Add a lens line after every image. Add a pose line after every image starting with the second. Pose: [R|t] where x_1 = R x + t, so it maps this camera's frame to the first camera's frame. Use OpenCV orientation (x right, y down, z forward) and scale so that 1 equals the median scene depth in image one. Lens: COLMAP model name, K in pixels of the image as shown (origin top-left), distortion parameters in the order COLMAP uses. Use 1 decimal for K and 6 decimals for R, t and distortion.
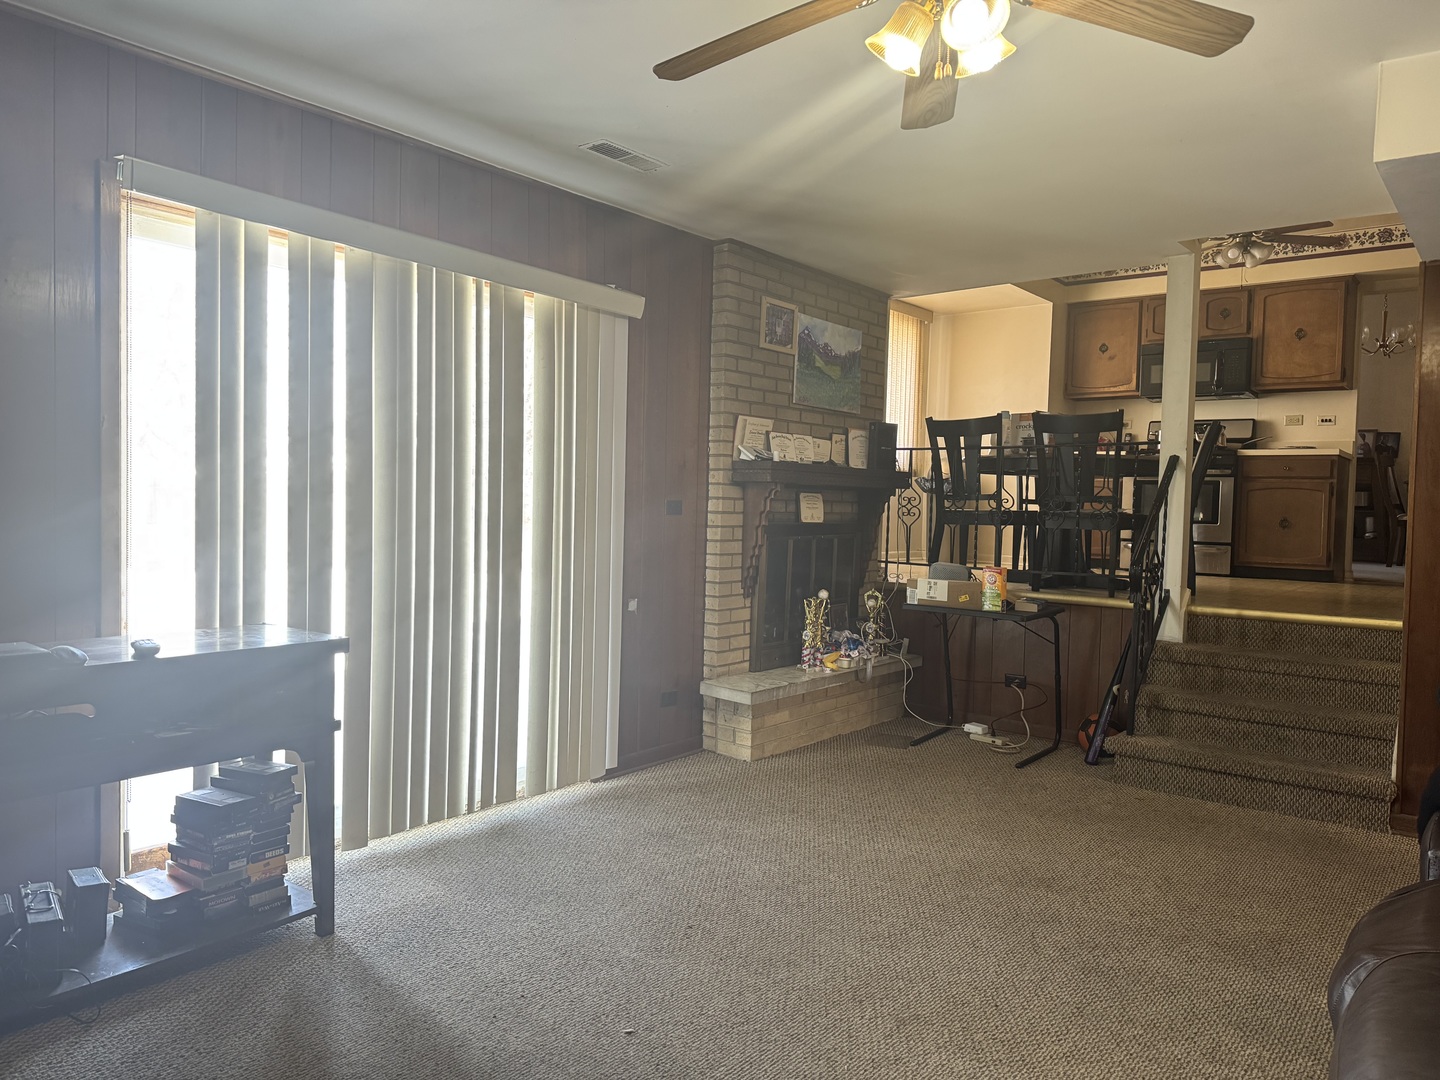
lens RADIAL K [[1004.4, 0, 720.0], [0, 1004.4, 540.0], [0, 0, 1]] dist [0.002542, 0.000746]
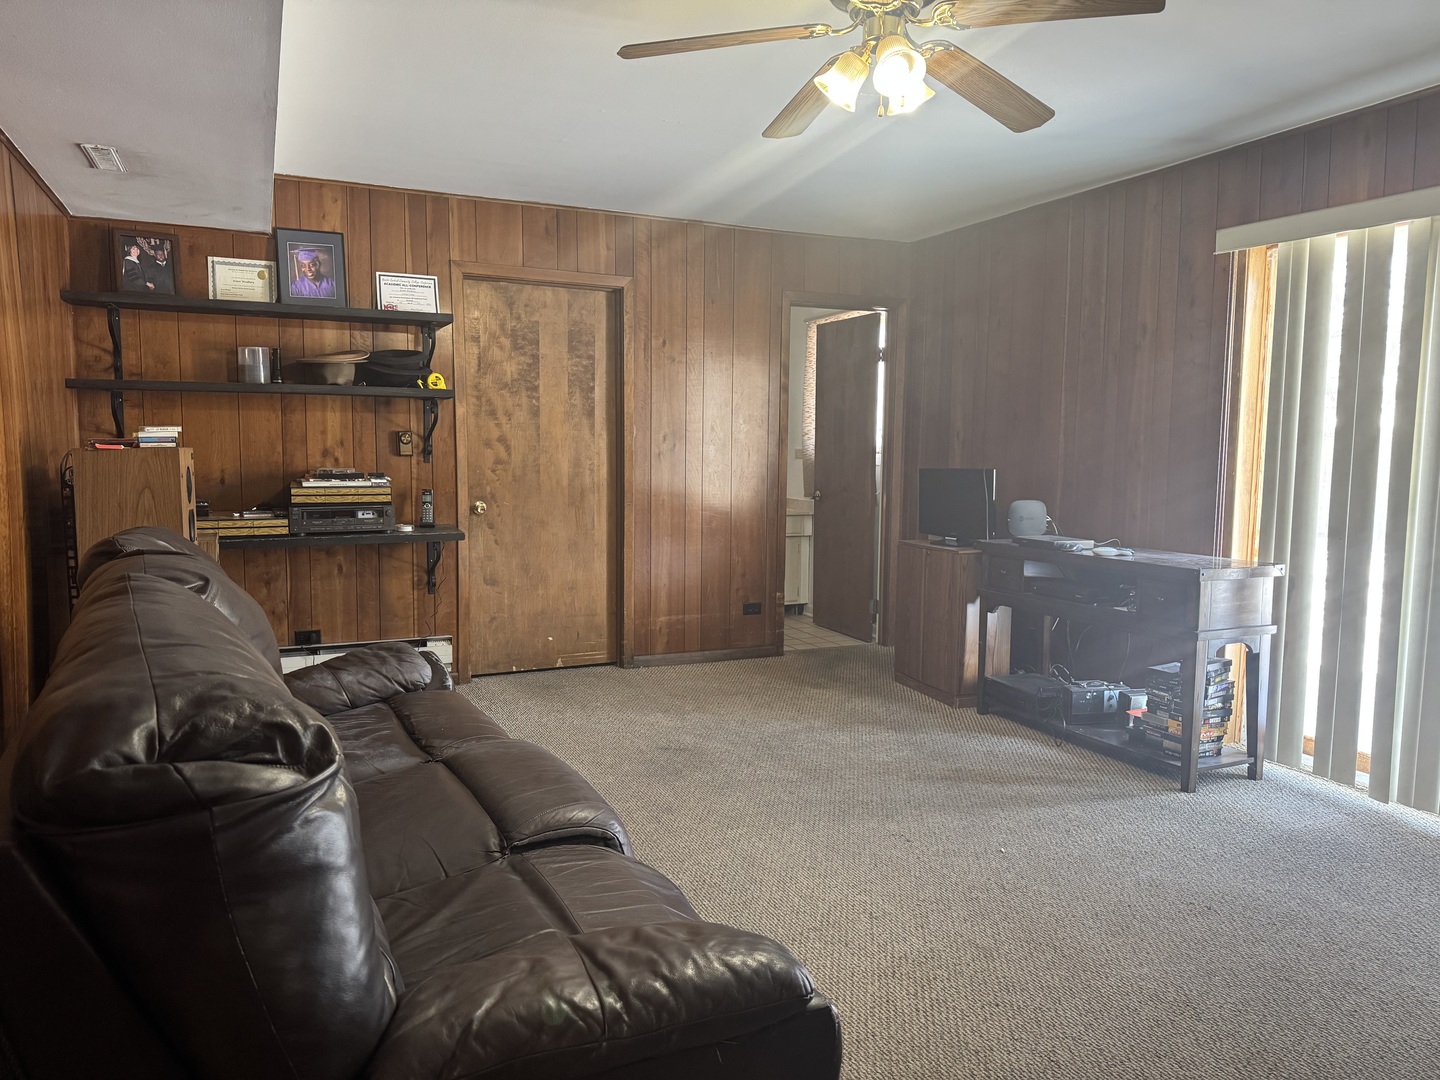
lens RADIAL K [[1004.4, 0, 720.0], [0, 1004.4, 540.0], [0, 0, 1]] dist [0.002542, 0.000746]
pose [[-0.446702, 0.058571, -0.892763, 1.095114], [-0.050993, 0.994566, 0.090765, -0.028724], [0.893228, 0.086069, -0.441288, 1.050653]]
